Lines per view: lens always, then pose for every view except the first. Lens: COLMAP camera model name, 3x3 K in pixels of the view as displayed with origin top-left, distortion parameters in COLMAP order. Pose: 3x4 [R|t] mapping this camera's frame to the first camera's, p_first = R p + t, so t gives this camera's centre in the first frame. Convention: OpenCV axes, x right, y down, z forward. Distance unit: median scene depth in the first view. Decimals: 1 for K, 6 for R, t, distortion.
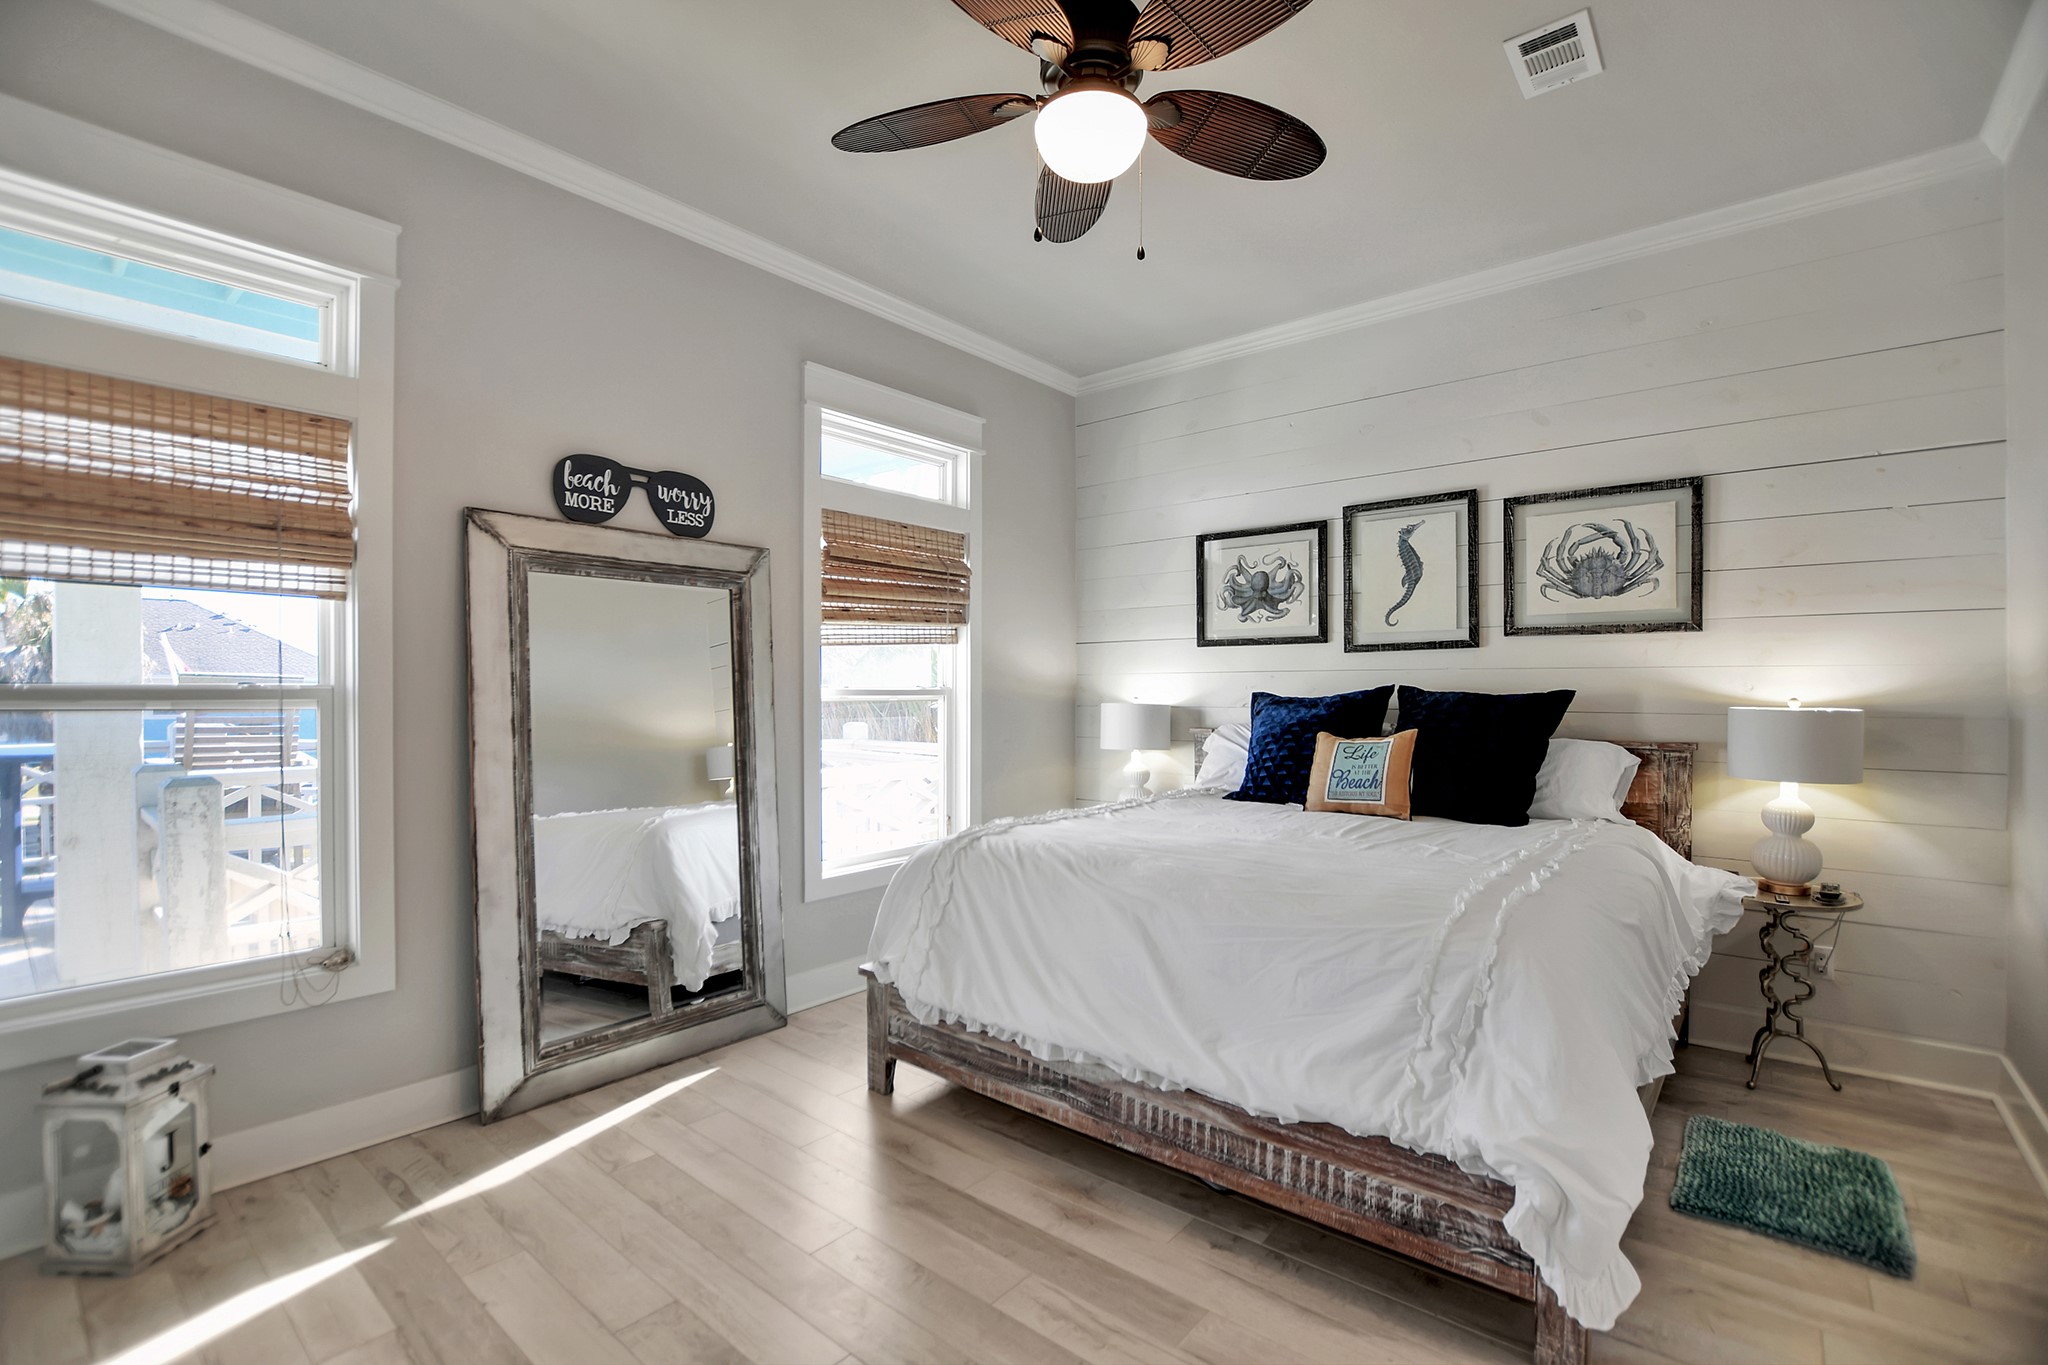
lens RADIAL K [[906.3, 0, 1027.4], [0, 906.3, 682.2], [0, 0, 1]] dist [-0.027175, 0.001692]
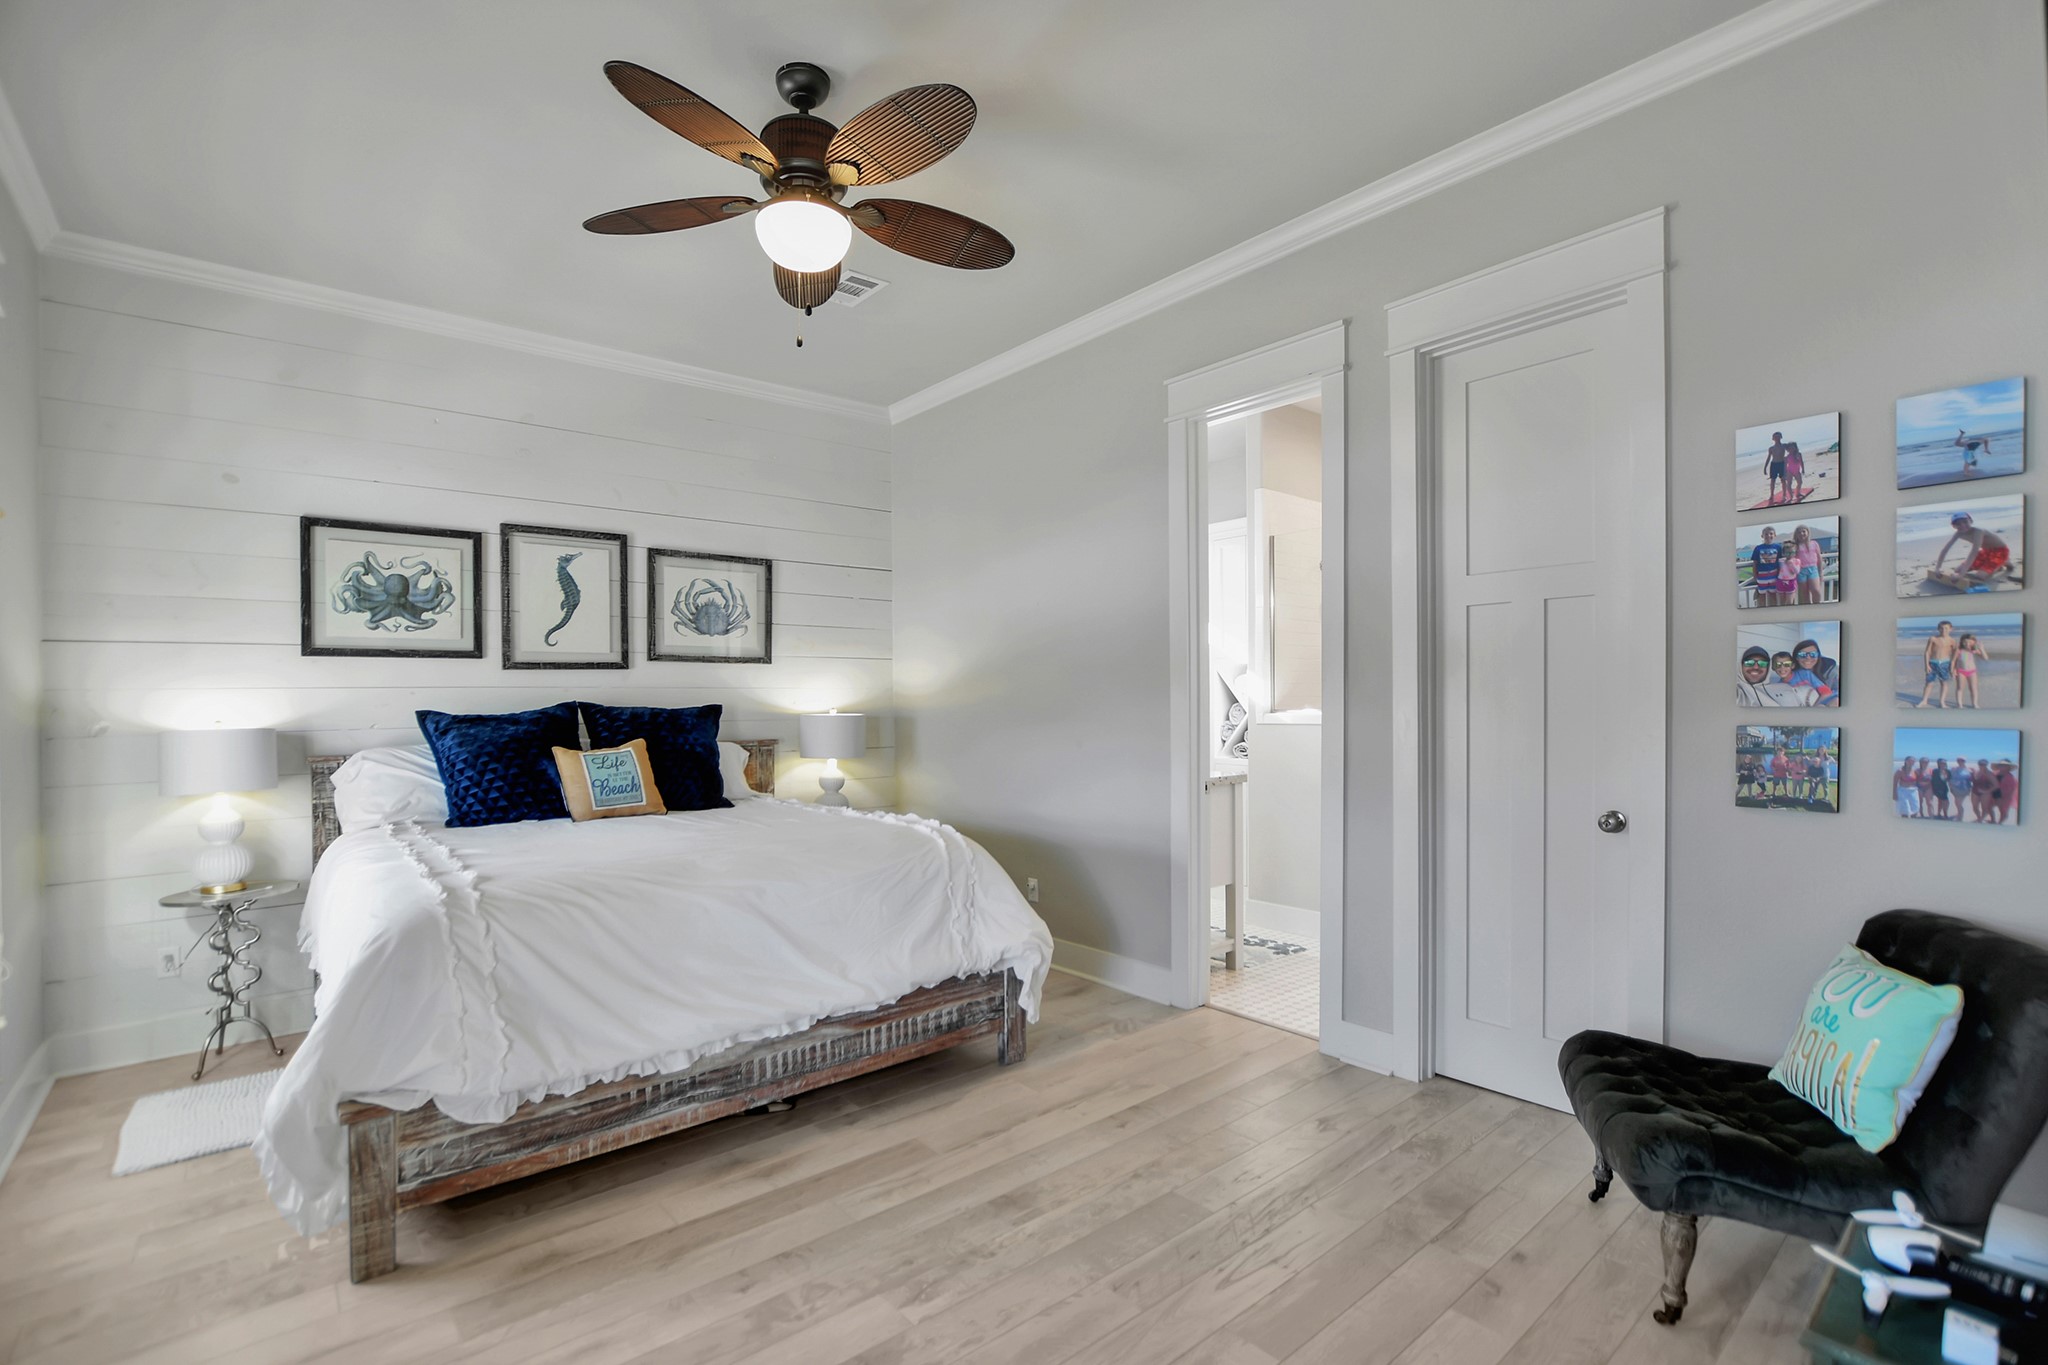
lens RADIAL K [[906.3, 0, 1028.9], [0, 906.3, 696.7], [0, 0, 1]] dist [-0.027175, 0.001692]
pose [[0.174918, 0.000860, 0.984583, -0.604972], [0.002602, 0.999996, -0.001336, 0.000411], [-0.984580, 0.002795, 0.174915, 0.290376]]
